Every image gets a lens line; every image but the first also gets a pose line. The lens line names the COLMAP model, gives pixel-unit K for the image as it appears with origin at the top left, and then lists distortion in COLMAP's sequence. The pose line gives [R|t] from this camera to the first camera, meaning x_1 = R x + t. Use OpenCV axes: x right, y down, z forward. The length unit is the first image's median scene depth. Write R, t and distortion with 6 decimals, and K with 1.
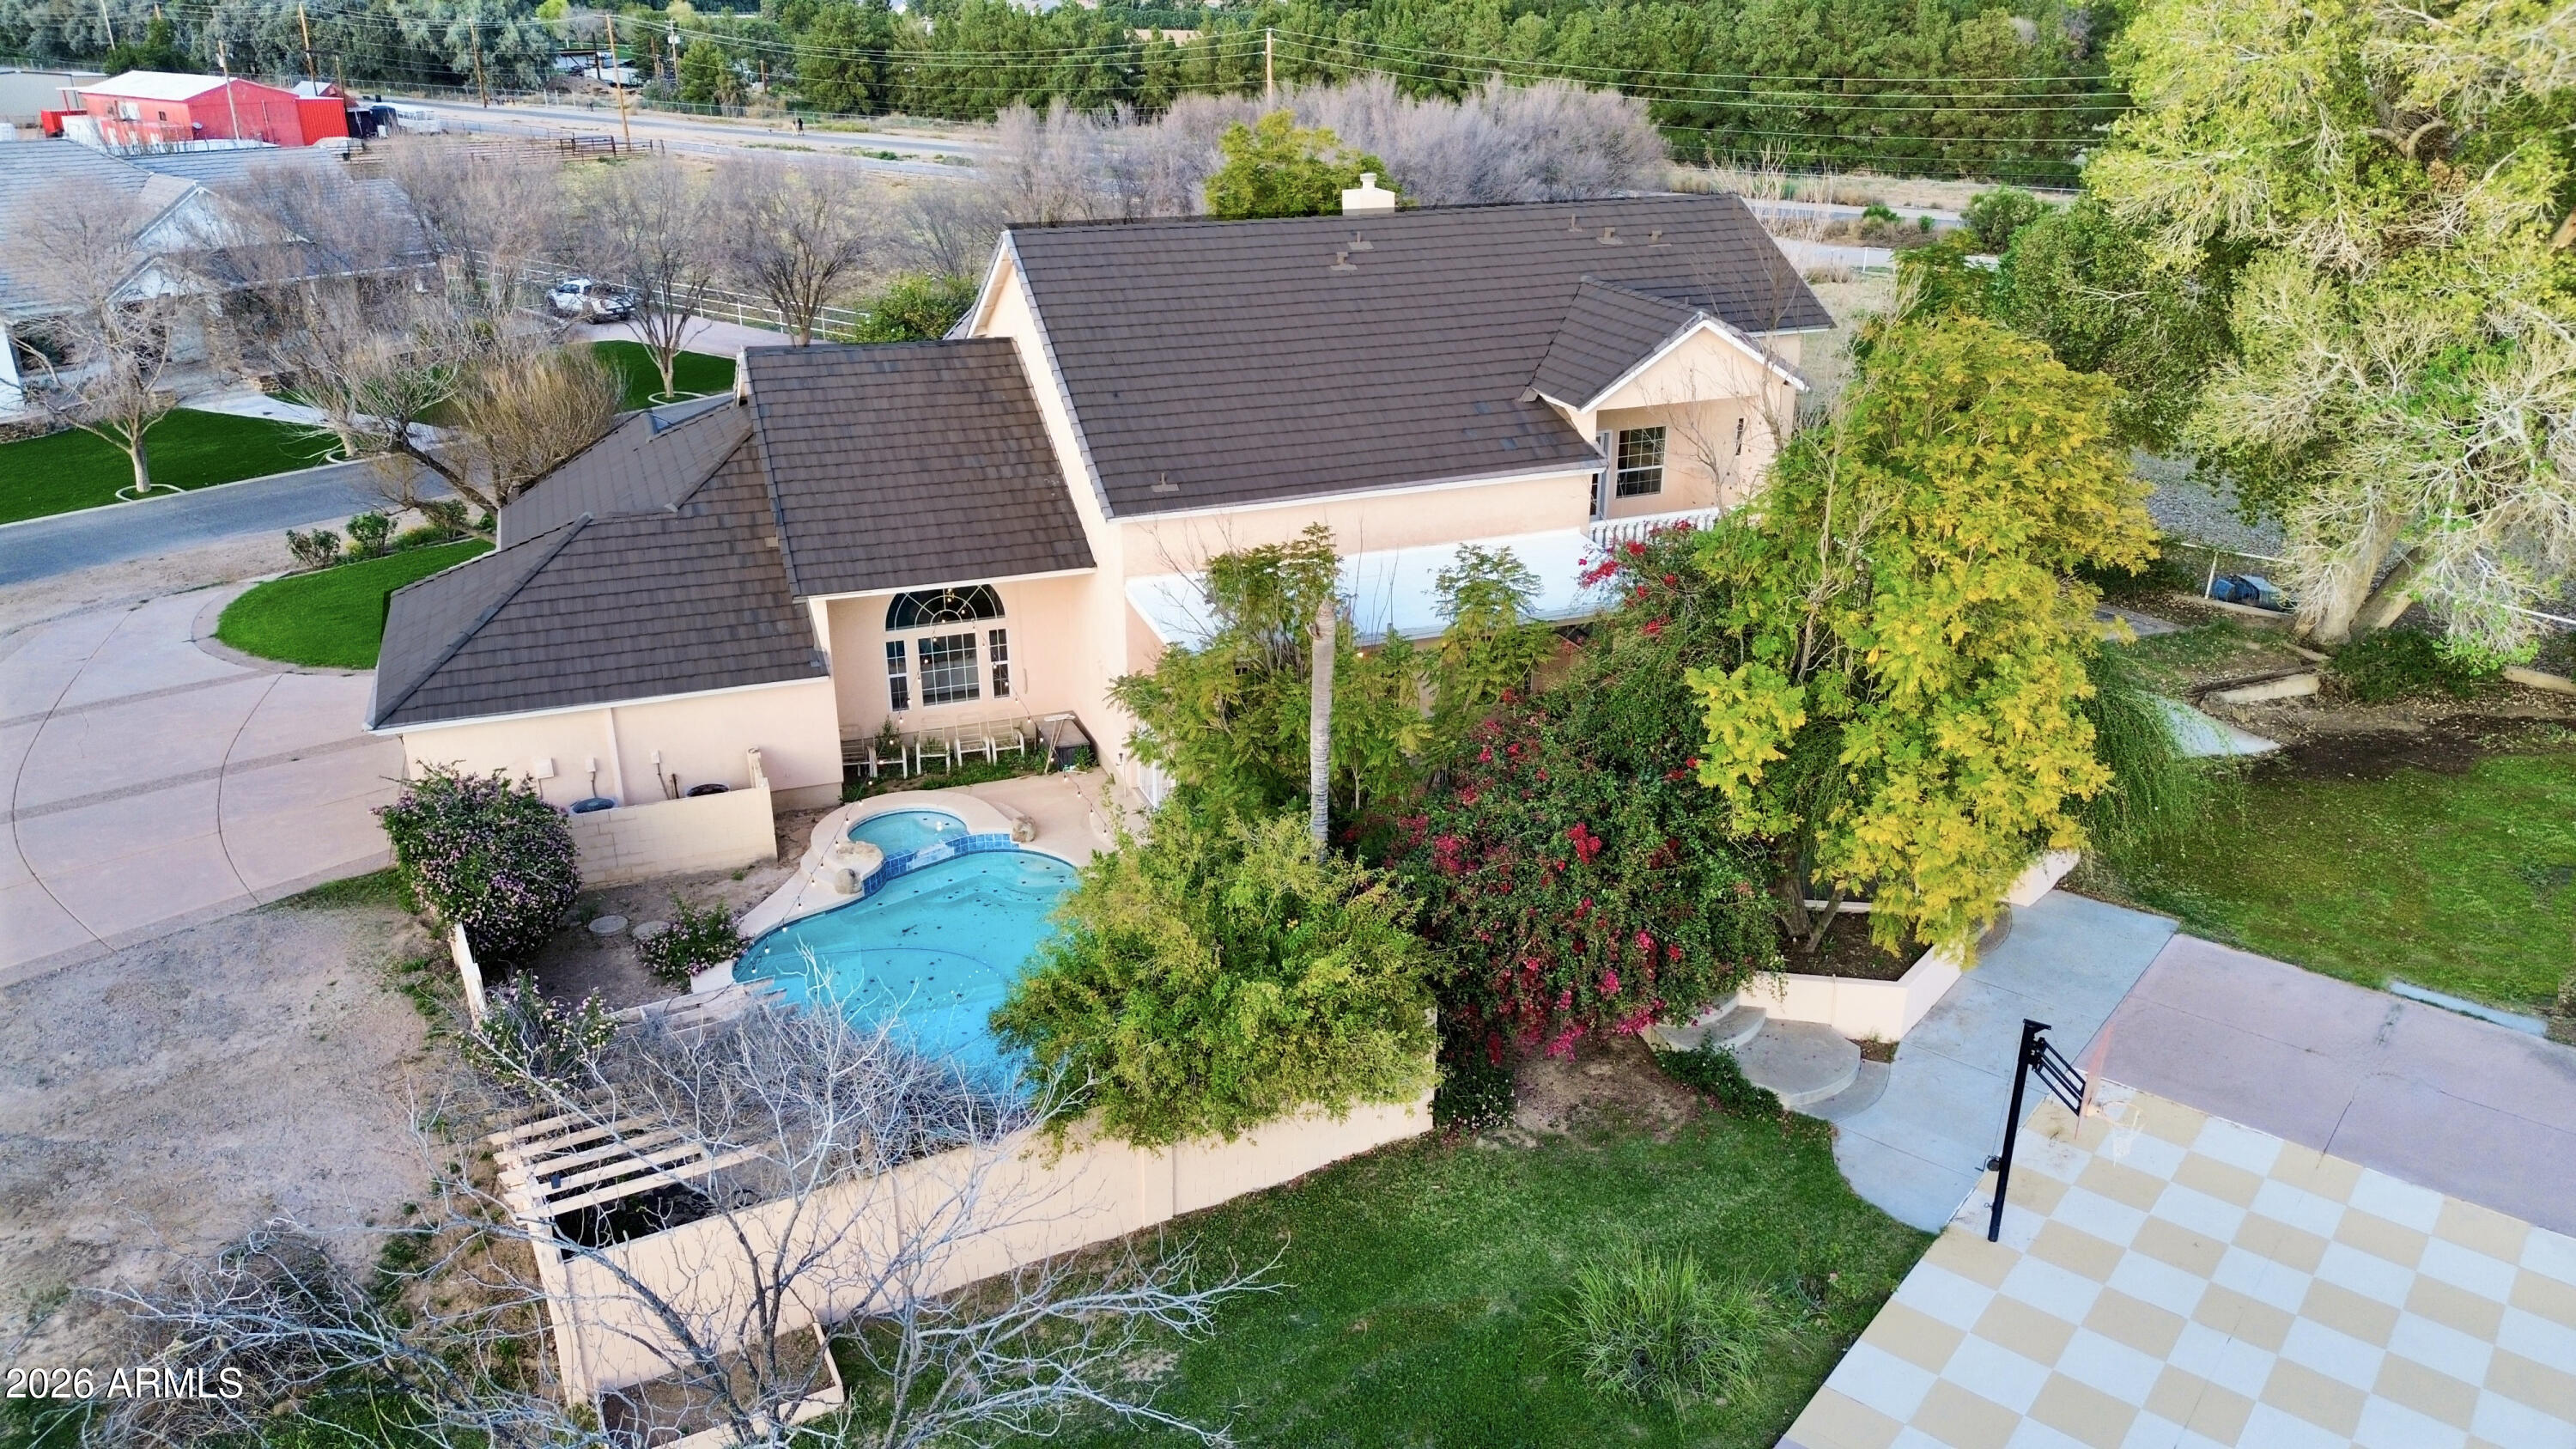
lens RADIAL K [[1822.5, 0, 1288.0], [0, 1822.5, 724.5], [0, 0, 1]] dist [0.071063, -0.086246]
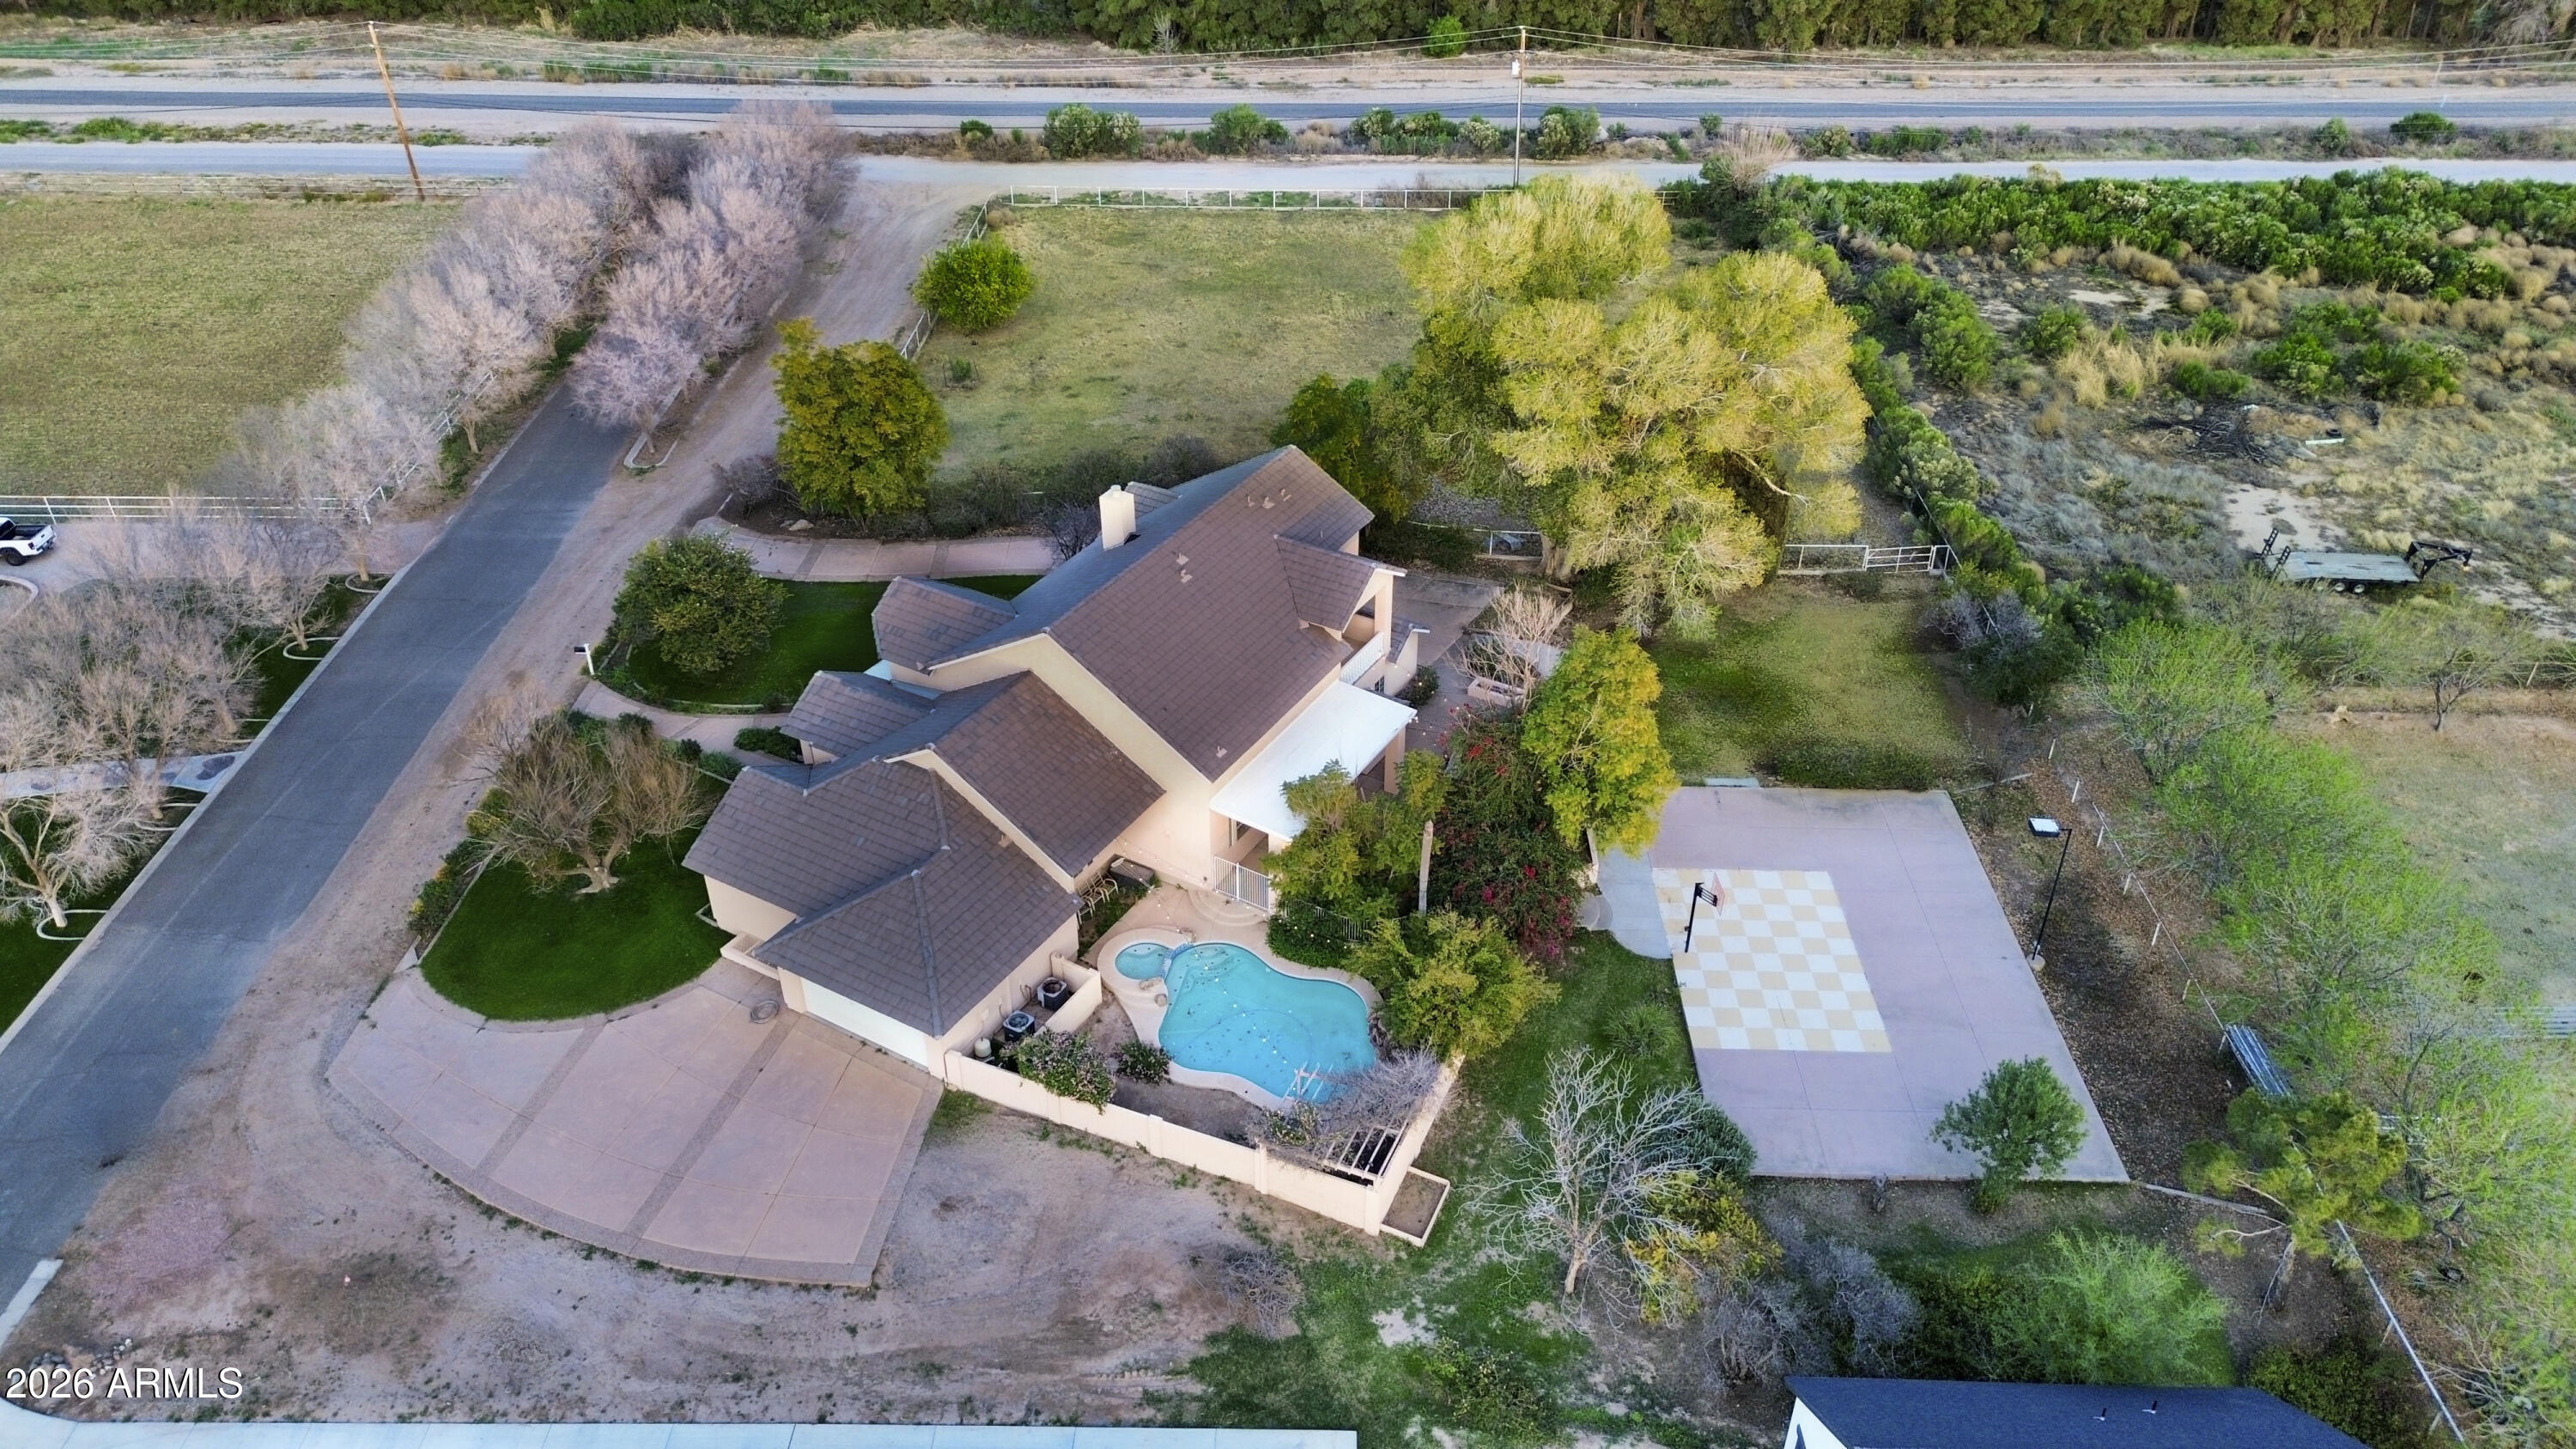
lens RADIAL K [[1822.5, 0, 1288.0], [0, 1822.5, 724.5], [0, 0, 1]] dist [0.071063, -0.086246]
pose [[0.786223, -0.352457, 0.507570, -0.885465], [0.232860, 0.929822, 0.284971, -0.624395], [-0.572389, -0.105858, 0.813120, -0.572219]]
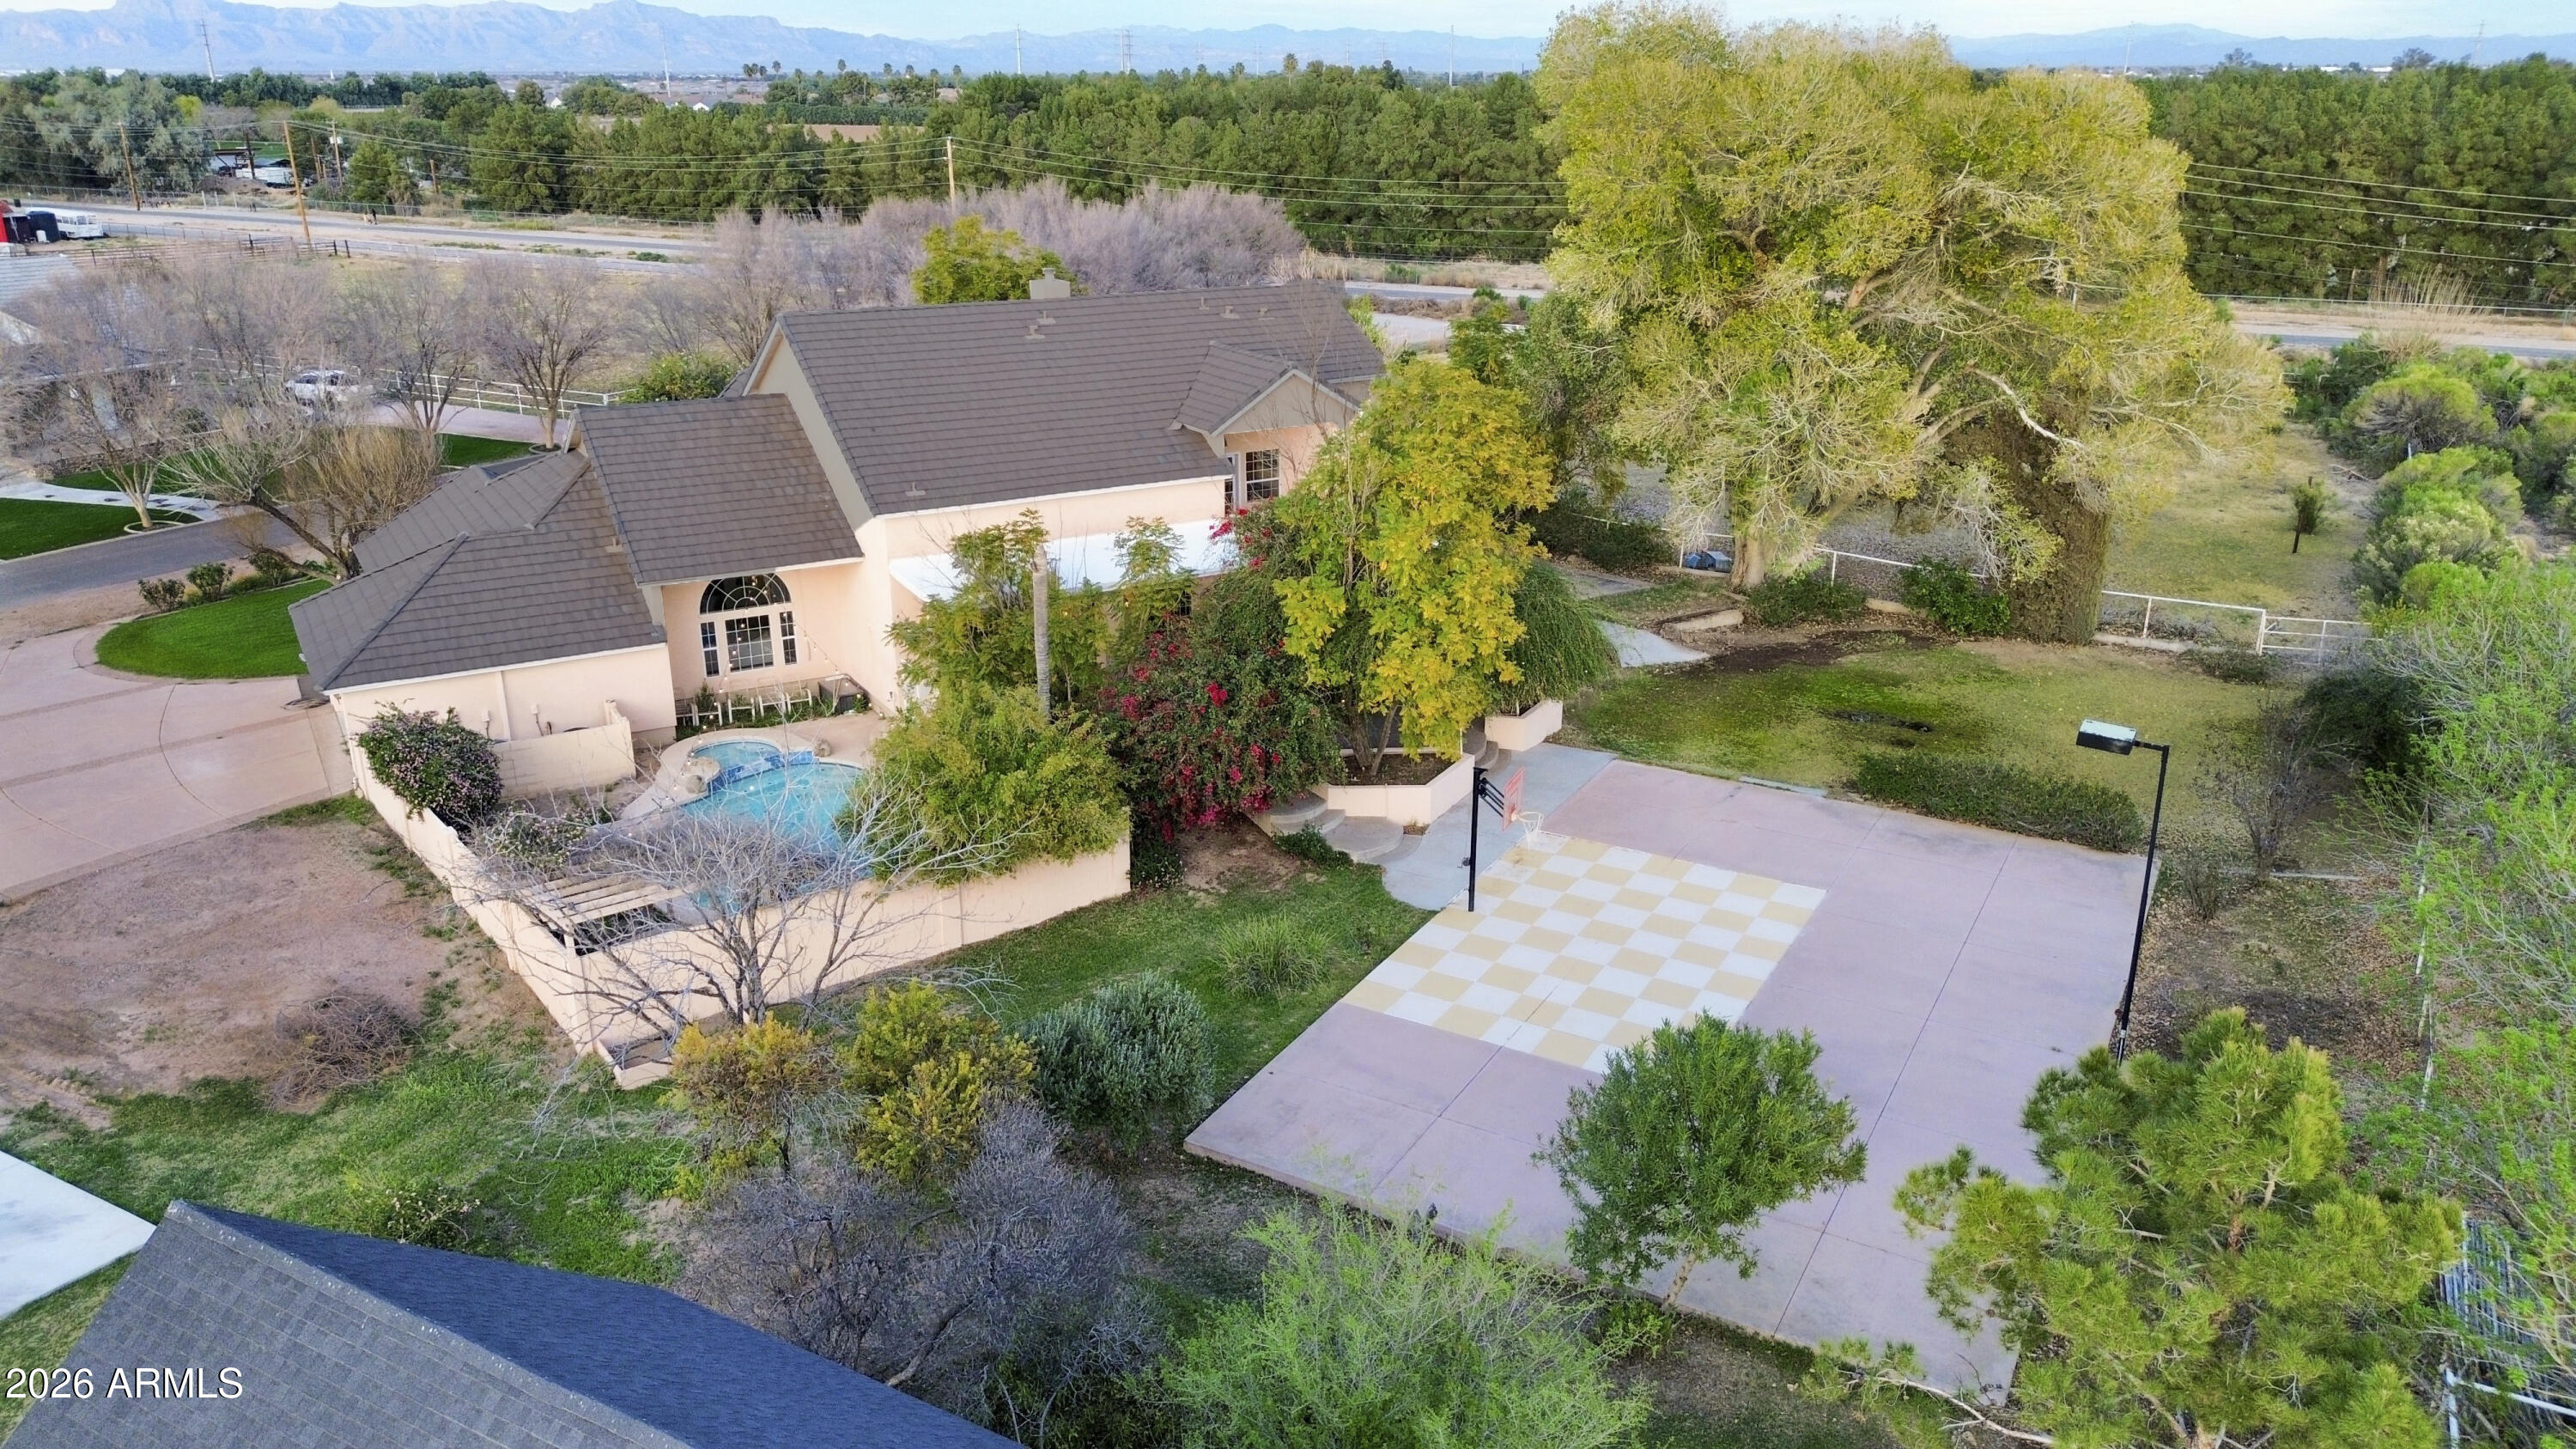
lens RADIAL K [[1822.5, 0, 1288.0], [0, 1822.5, 724.5], [0, 0, 1]] dist [0.071063, -0.086246]
pose [[0.985498, -0.054753, 0.160612, -0.018982], [0.061766, 0.997329, -0.038995, 0.103806], [-0.158048, 0.048350, 0.986247, -0.363185]]
